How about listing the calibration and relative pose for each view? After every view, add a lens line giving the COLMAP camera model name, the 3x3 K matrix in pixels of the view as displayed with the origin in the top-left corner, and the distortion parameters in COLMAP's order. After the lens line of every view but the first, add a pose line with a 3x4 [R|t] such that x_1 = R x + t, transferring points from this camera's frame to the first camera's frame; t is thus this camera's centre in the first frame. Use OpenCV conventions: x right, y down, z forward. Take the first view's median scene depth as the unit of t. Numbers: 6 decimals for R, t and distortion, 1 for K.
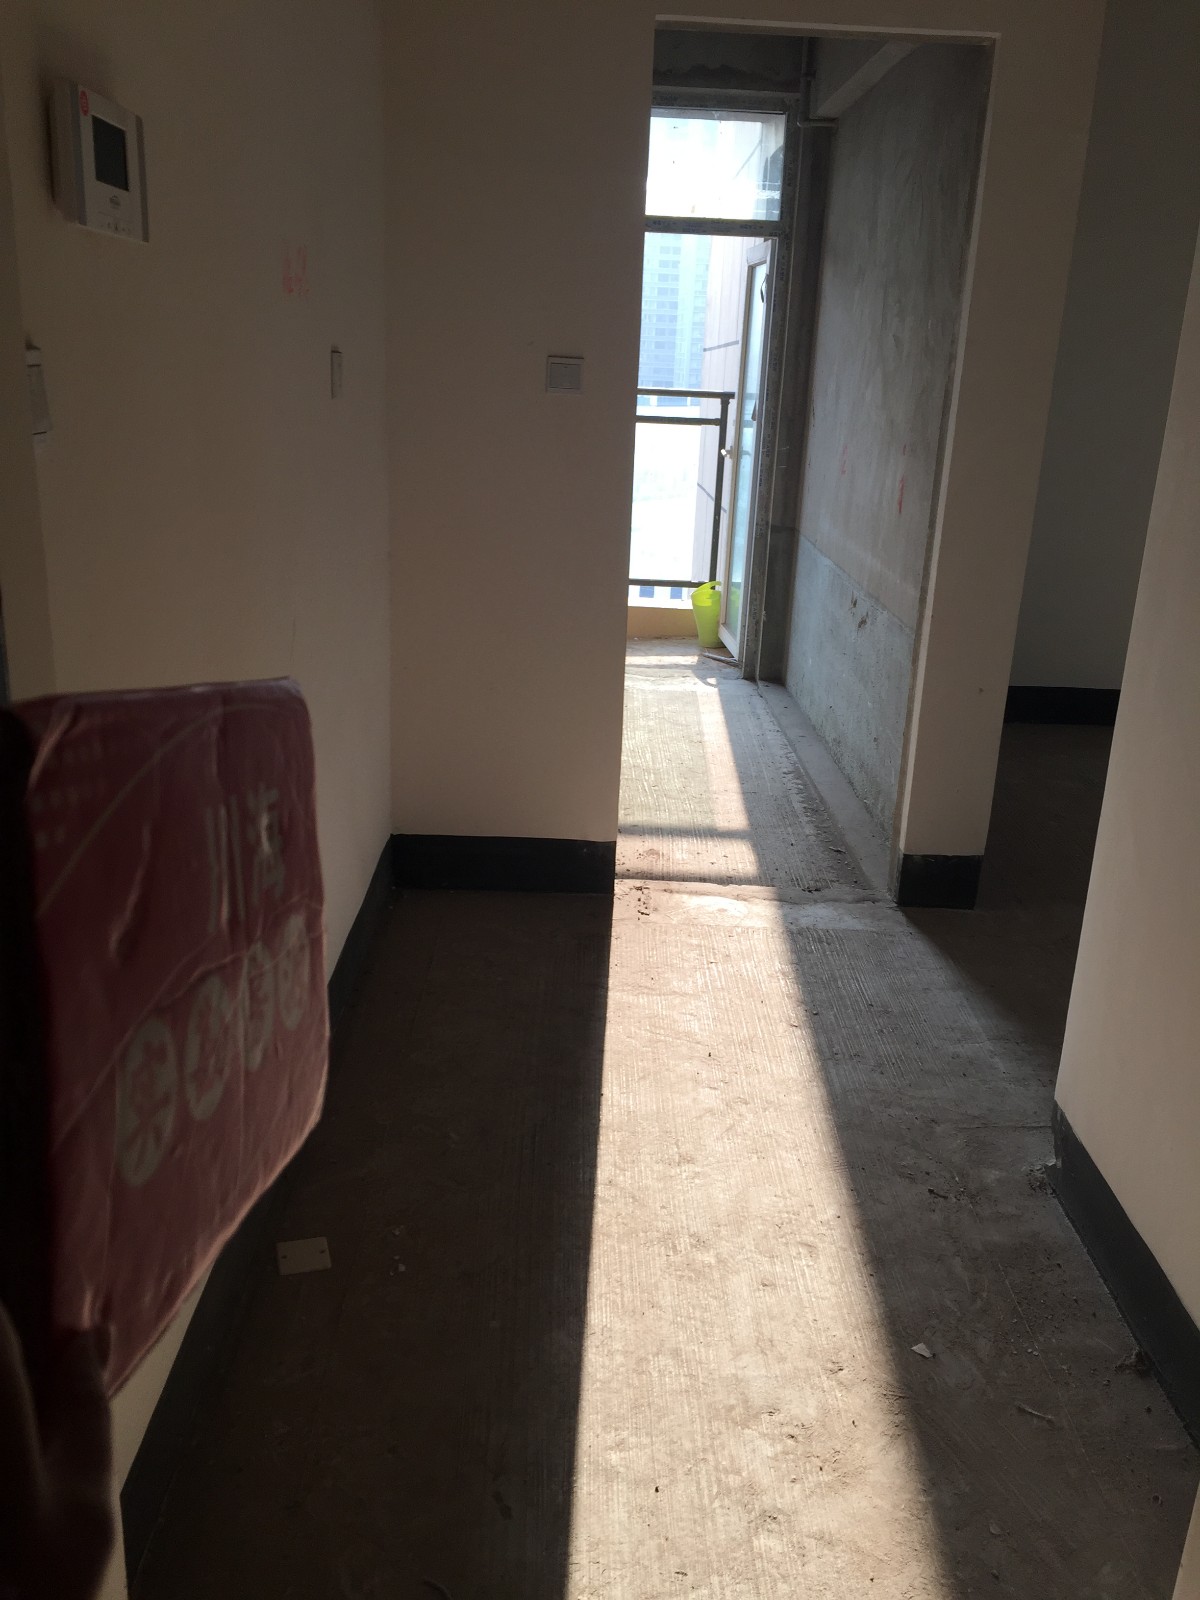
lens RADIAL K [[1340.4, 0, 596.2], [0, 1340.4, 796.2], [0, 0, 1]] dist [0.050582, -0.009647]
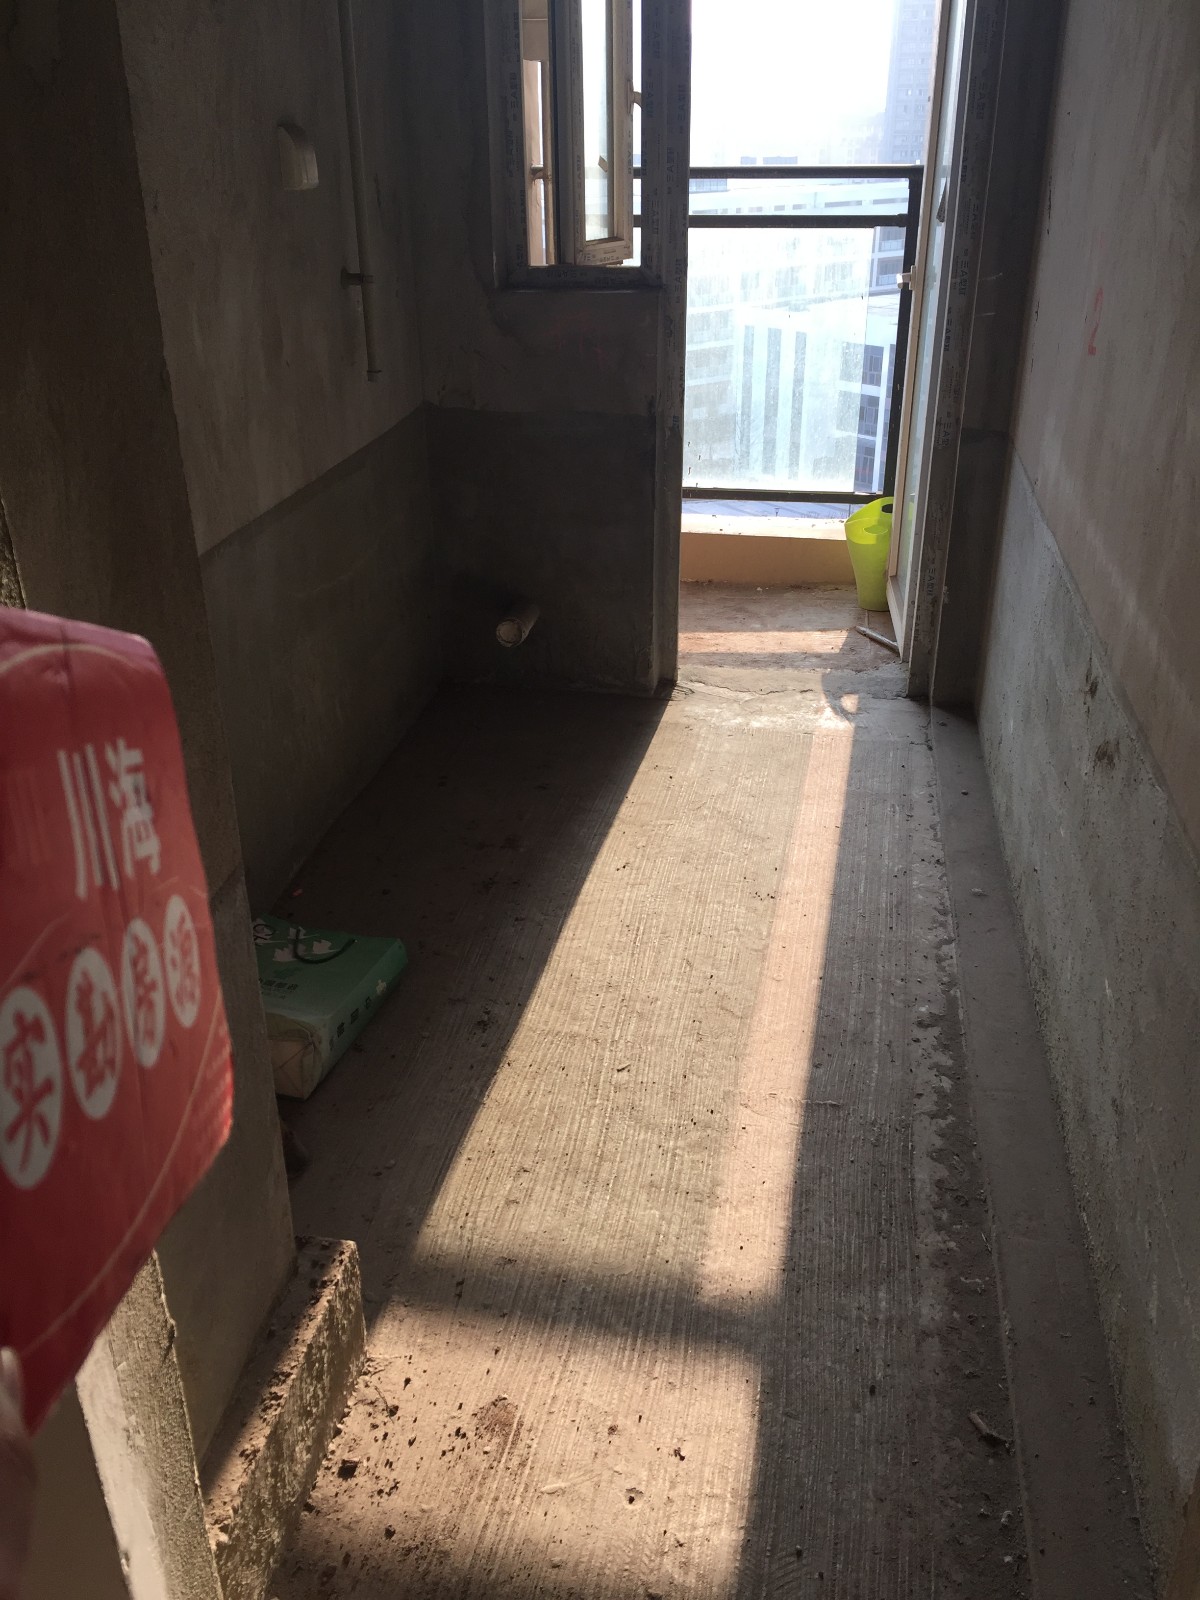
lens RADIAL K [[1340.4, 0, 603.8], [0, 1340.4, 805.4], [0, 0, 1]] dist [0.050582, -0.009647]
pose [[0.982406, 0.033277, -0.183769, 0.094710], [-0.006982, 0.989854, 0.141914, -0.129834], [0.186627, -0.138134, 0.972671, 0.436125]]
